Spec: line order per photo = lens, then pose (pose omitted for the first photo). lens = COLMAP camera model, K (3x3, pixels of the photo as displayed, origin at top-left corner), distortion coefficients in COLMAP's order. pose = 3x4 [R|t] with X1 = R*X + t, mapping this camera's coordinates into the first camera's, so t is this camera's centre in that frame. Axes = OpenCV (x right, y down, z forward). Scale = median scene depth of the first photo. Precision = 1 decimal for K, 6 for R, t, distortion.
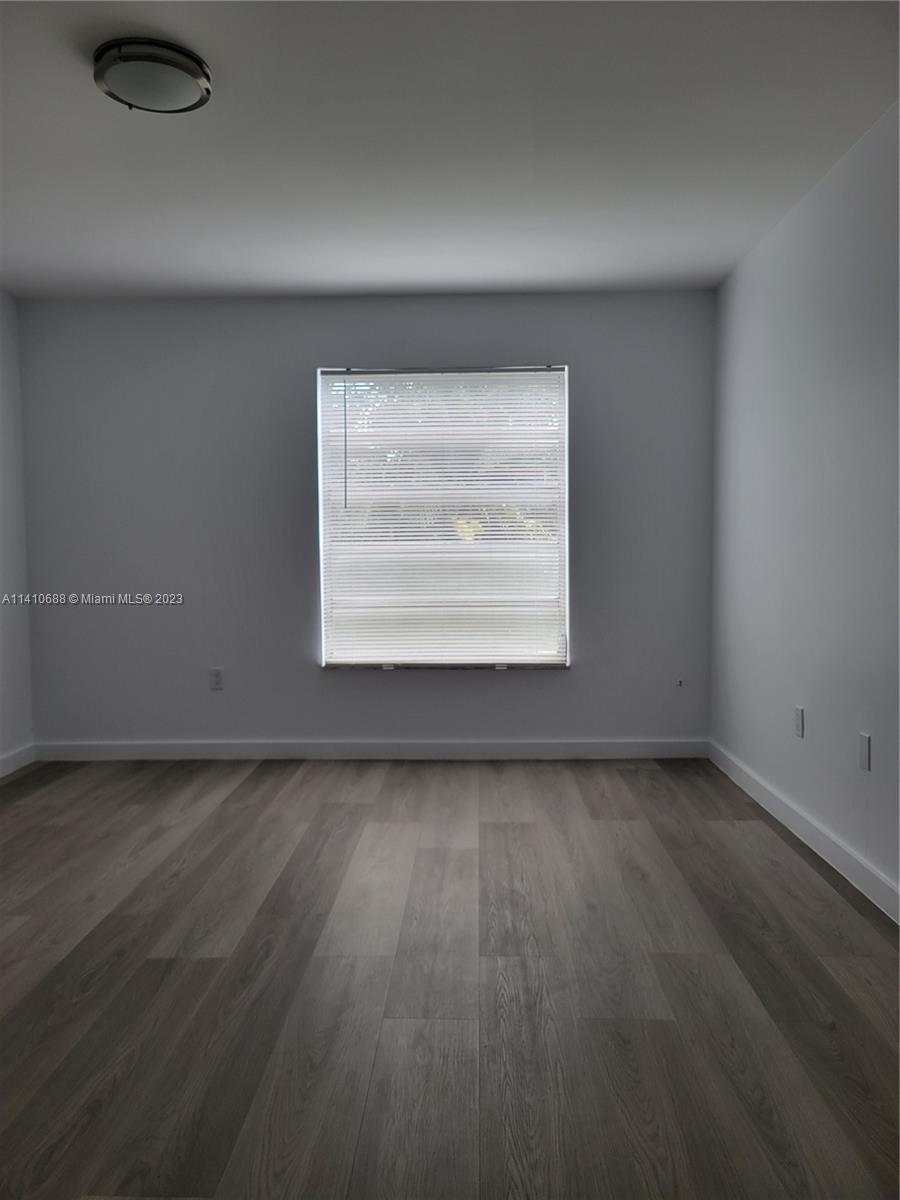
lens RADIAL K [[898.1, 0, 451.7], [0, 898.1, 596.5], [0, 0, 1]] dist [0.026821, -0.015931]
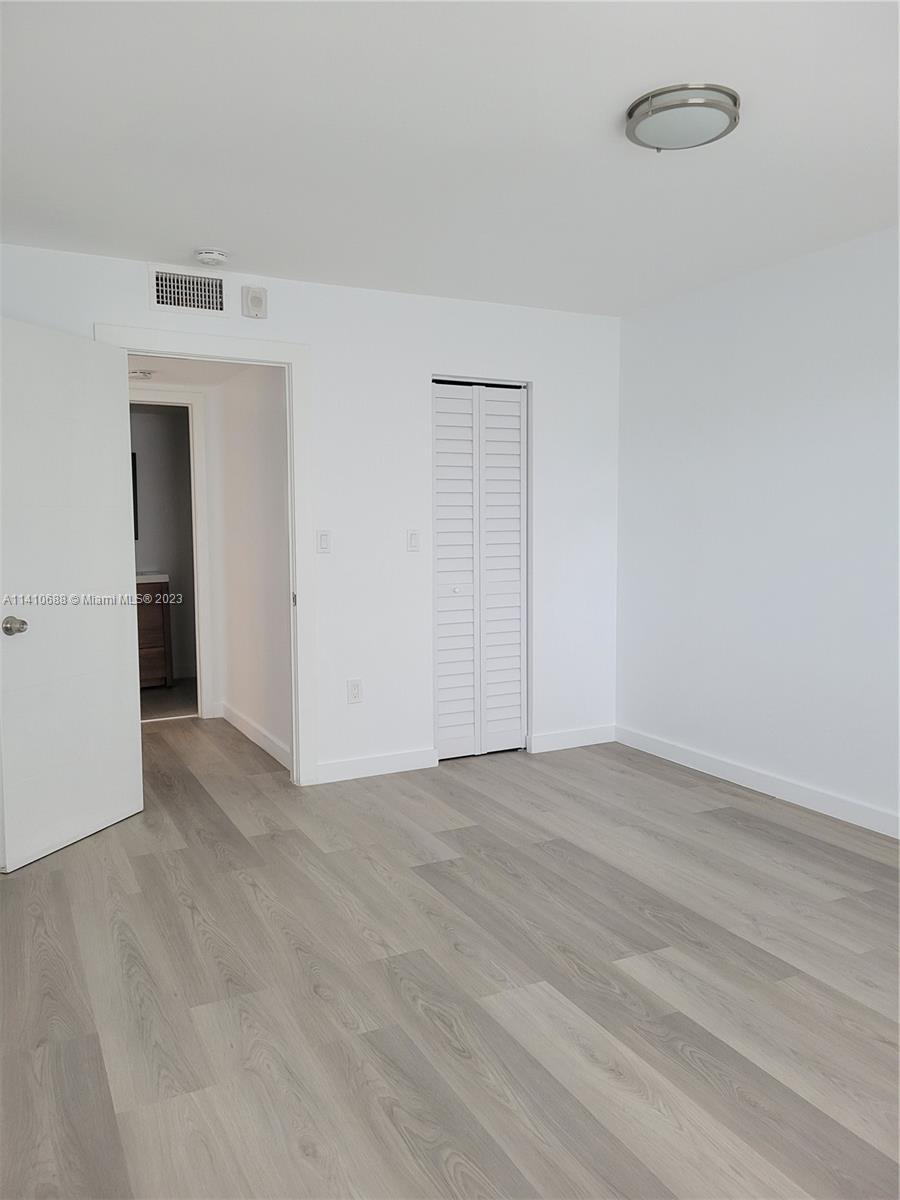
lens RADIAL K [[907.8, 0, 430.8], [0, 907.8, 606.2], [0, 0, 1]] dist [0.042426, -0.033041]
pose [[-0.885795, 0.056366, -0.460640, 0.240687], [-0.011268, 0.989692, 0.142771, -0.096306], [0.463939, 0.131657, -0.876029, 1.043305]]
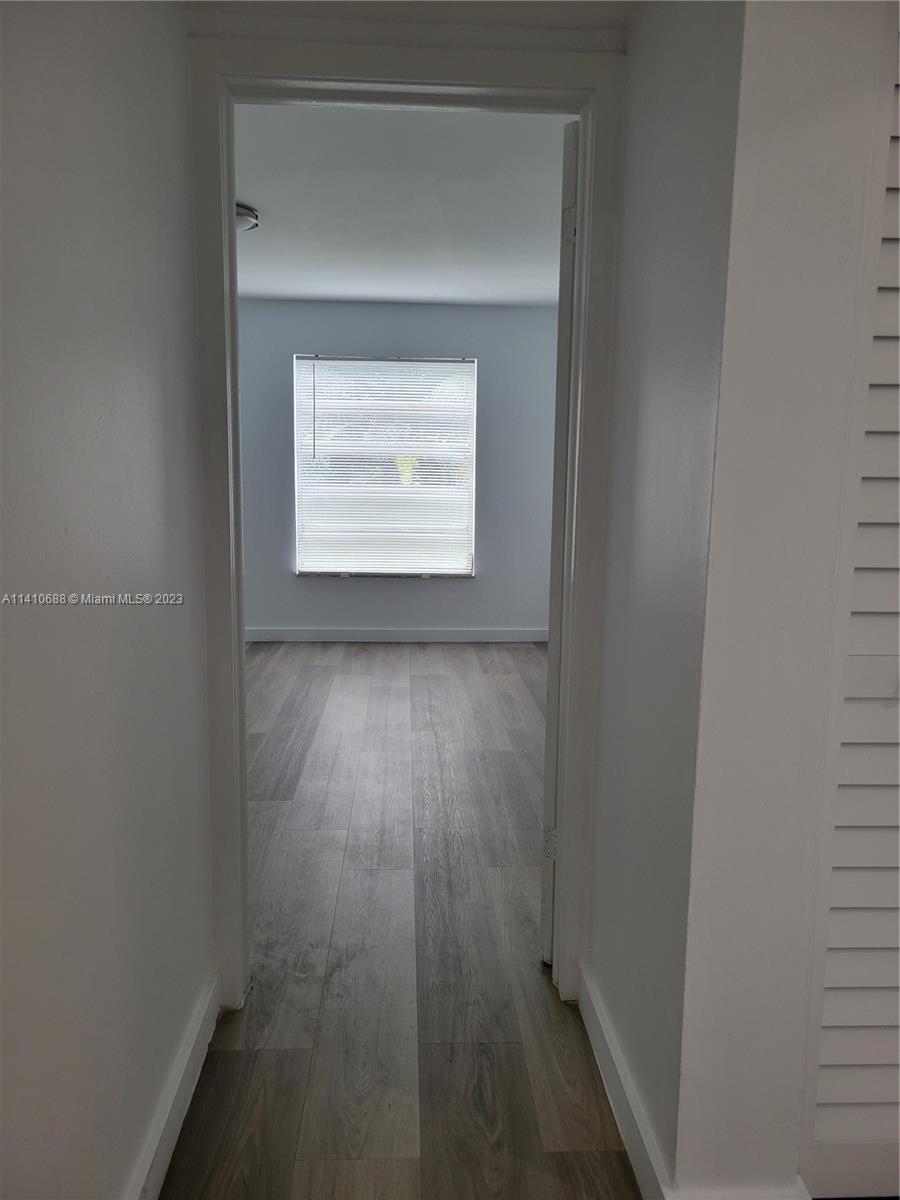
lens RADIAL K [[898.1, 0, 451.7], [0, 898.1, 596.5], [0, 0, 1]] dist [0.026821, -0.015931]
pose [[0.996510, 0.009700, 0.082909, -0.022798], [-0.016867, 0.996136, 0.086188, -0.012346], [-0.081753, -0.087286, 0.992823, -0.435627]]
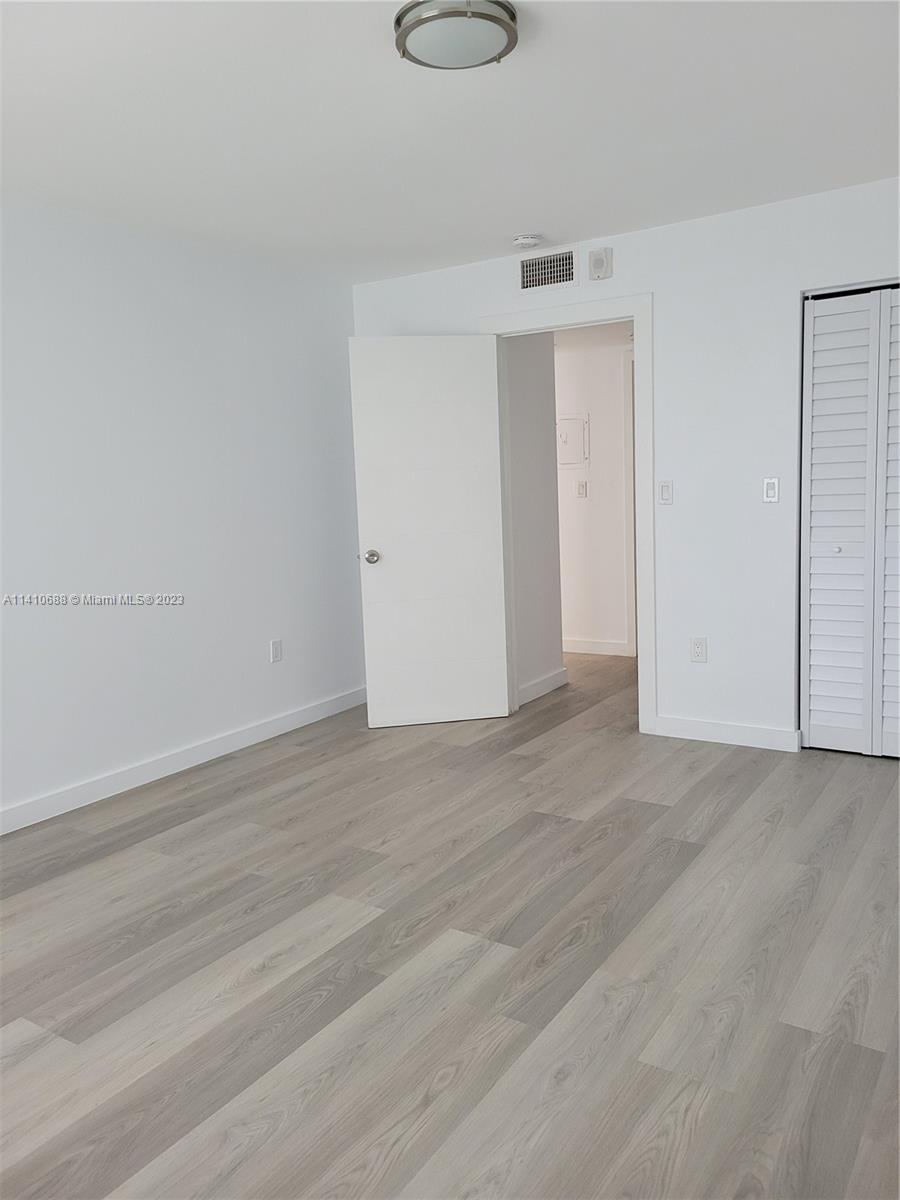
lens RADIAL K [[898.1, 0, 451.7], [0, 898.1, 596.5], [0, 0, 1]] dist [0.026821, -0.015931]
pose [[-0.847581, -0.031310, 0.529741, -0.464549], [0.070874, 0.982636, 0.171476, -0.095813], [-0.525912, 0.182885, -0.830644, 1.054164]]
